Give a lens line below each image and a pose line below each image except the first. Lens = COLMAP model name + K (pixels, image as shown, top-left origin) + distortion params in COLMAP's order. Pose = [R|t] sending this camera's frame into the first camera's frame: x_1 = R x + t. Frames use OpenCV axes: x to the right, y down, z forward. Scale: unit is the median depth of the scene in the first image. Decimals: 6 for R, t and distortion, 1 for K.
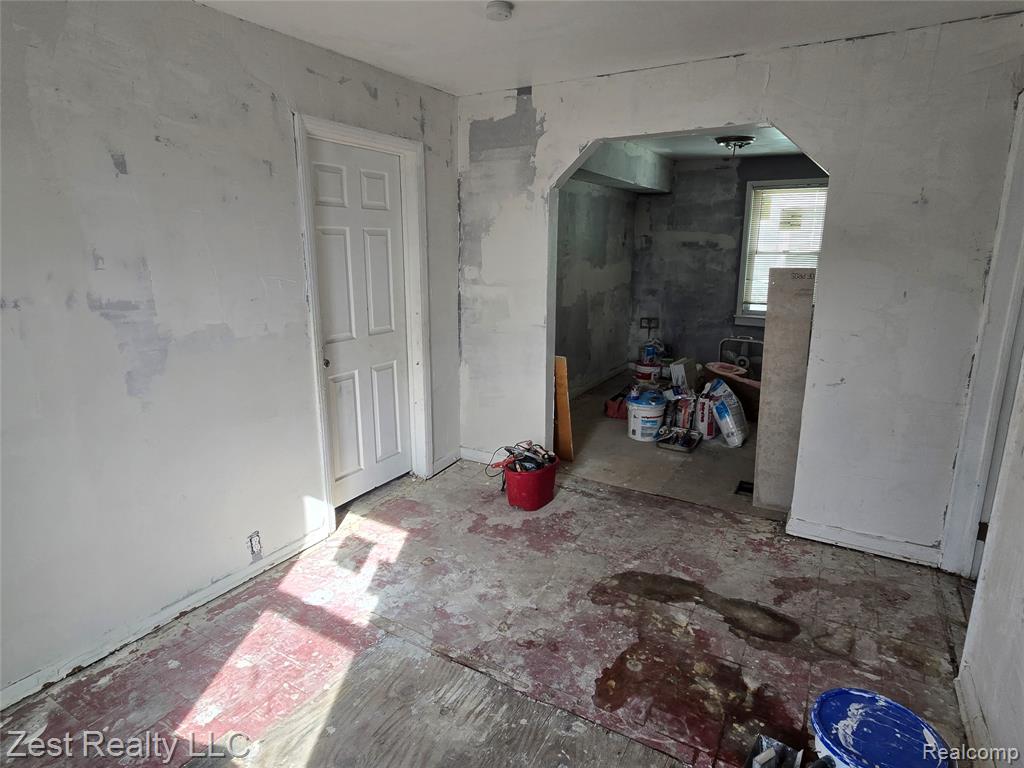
lens RADIAL K [[566.2, 0, 516.2], [0, 566.2, 375.4], [0, 0, 1]] dist [-0.001601, -0.001346]
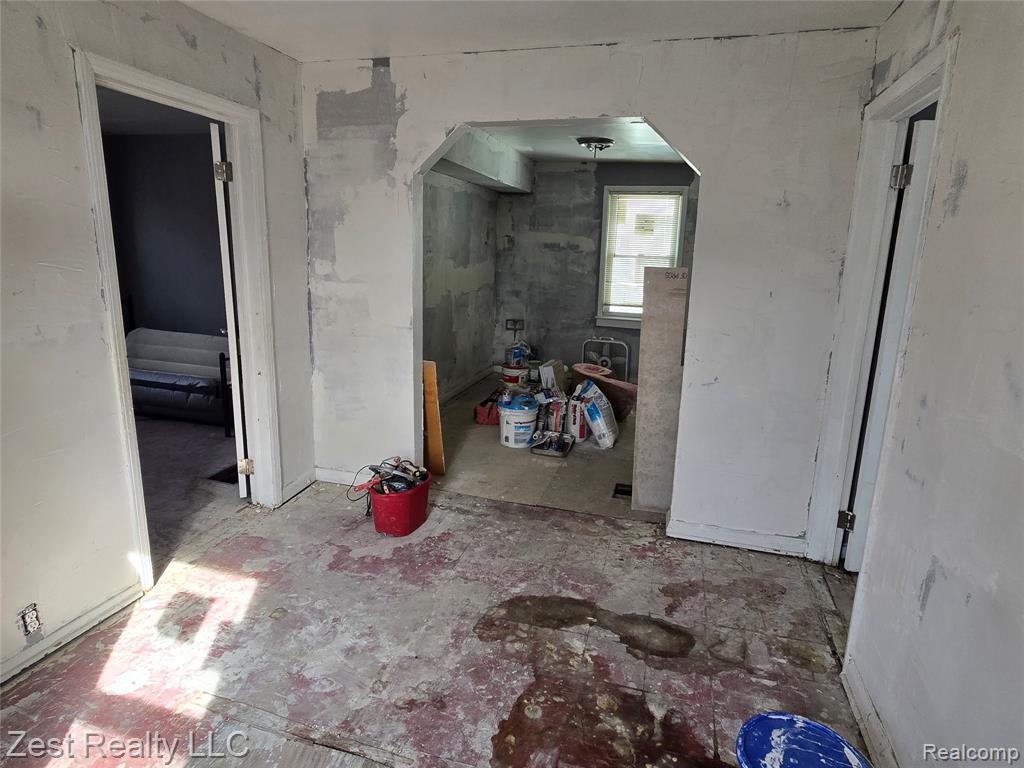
lens RADIAL K [[566.2, 0, 516.2], [0, 566.2, 375.4], [0, 0, 1]] dist [-0.001601, -0.001346]
pose [[0.968377, -0.026692, 0.248058, -0.015101], [0.028007, 0.999606, -0.001774, -0.006435], [-0.247913, 0.008666, 0.968744, 0.104189]]
